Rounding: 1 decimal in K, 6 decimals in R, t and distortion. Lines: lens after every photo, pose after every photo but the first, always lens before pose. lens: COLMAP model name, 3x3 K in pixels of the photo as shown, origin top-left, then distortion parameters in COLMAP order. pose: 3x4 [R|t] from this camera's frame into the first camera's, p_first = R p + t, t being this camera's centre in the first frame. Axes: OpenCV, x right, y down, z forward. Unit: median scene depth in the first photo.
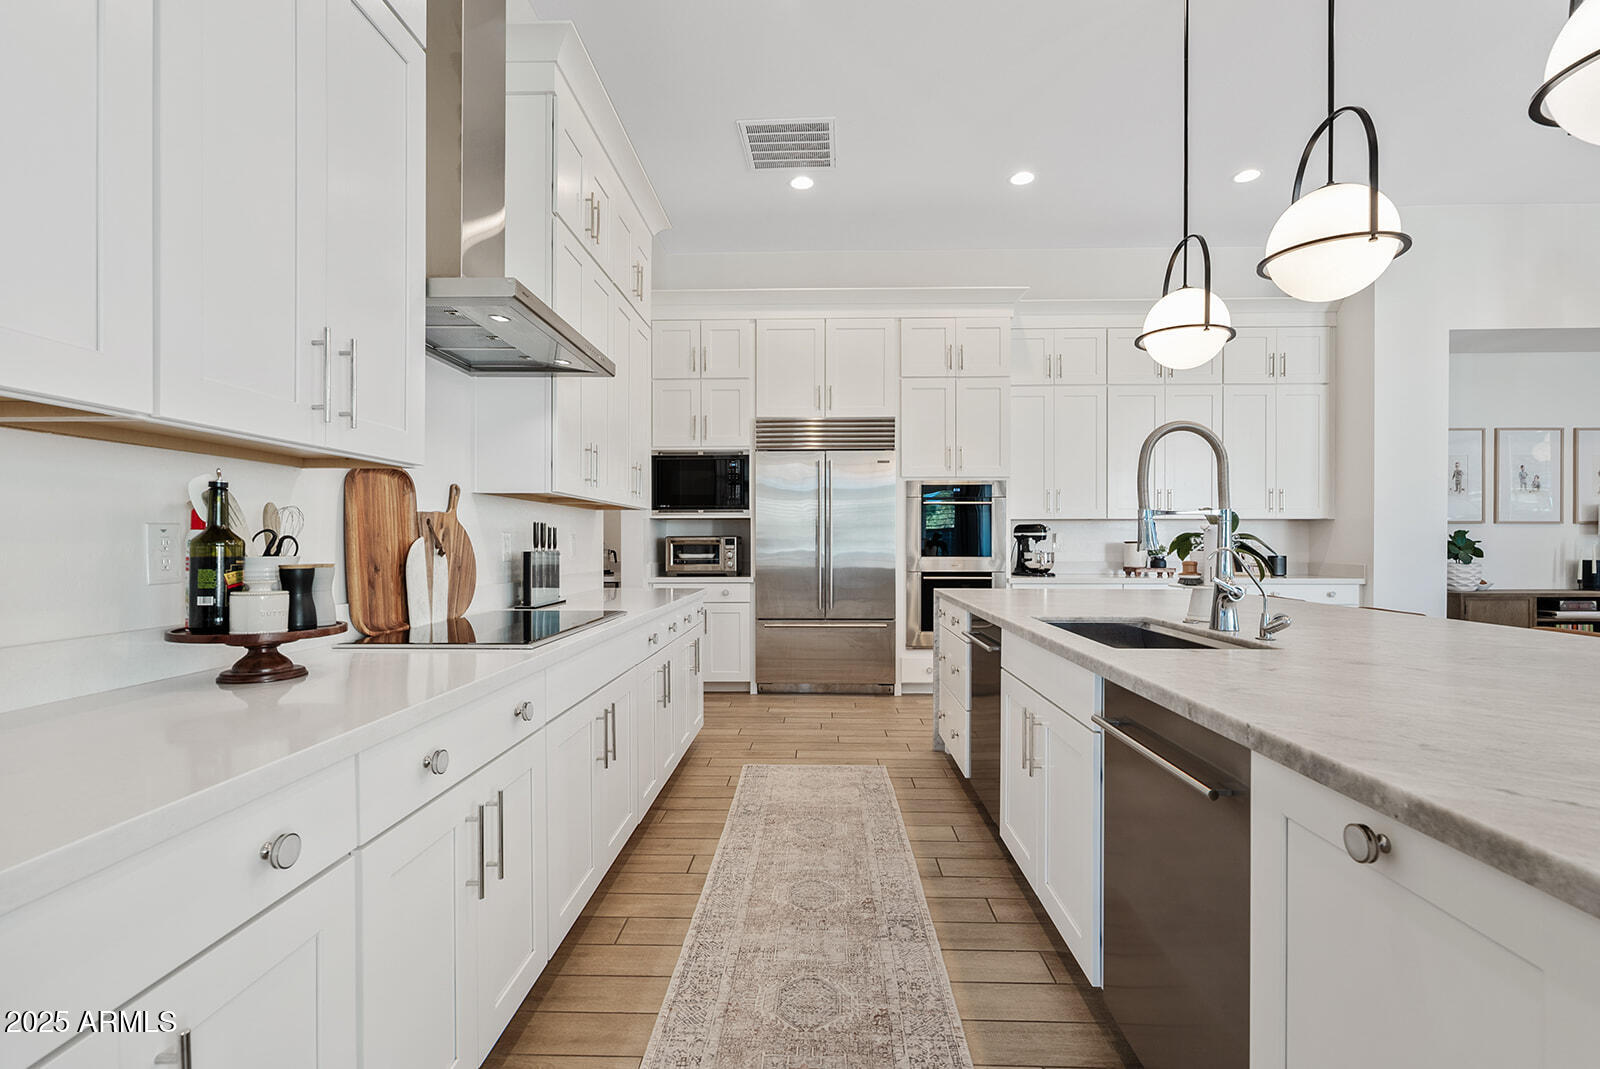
lens RADIAL K [[722.9, 0, 798.0], [0, 722.9, 539.7], [0, 0, 1]] dist [-0.003652, 0.000409]
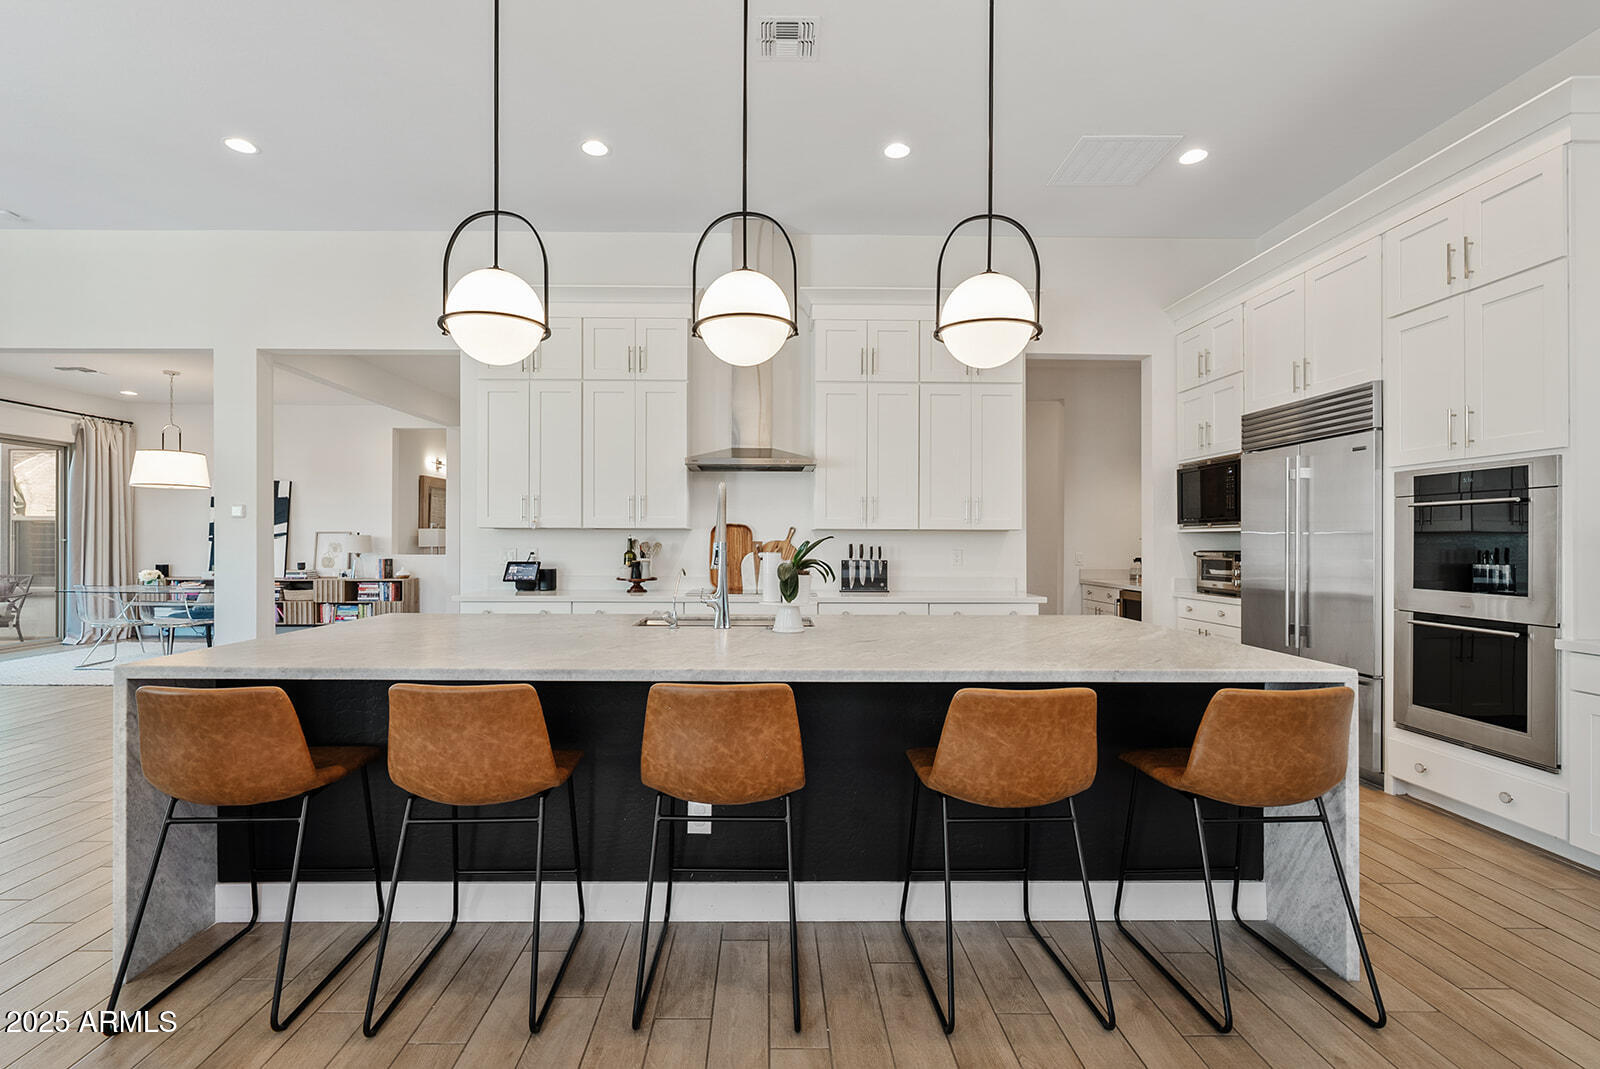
lens RADIAL K [[722.9, 0, 793.4], [0, 722.9, 537.6], [0, 0, 1]] dist [-0.003652, 0.000409]
pose [[0.068581, -0.001123, -0.997645, 0.770454], [-0.000517, 0.999999, -0.001161, -0.020853], [0.997645, 0.000595, 0.068581, 0.404538]]
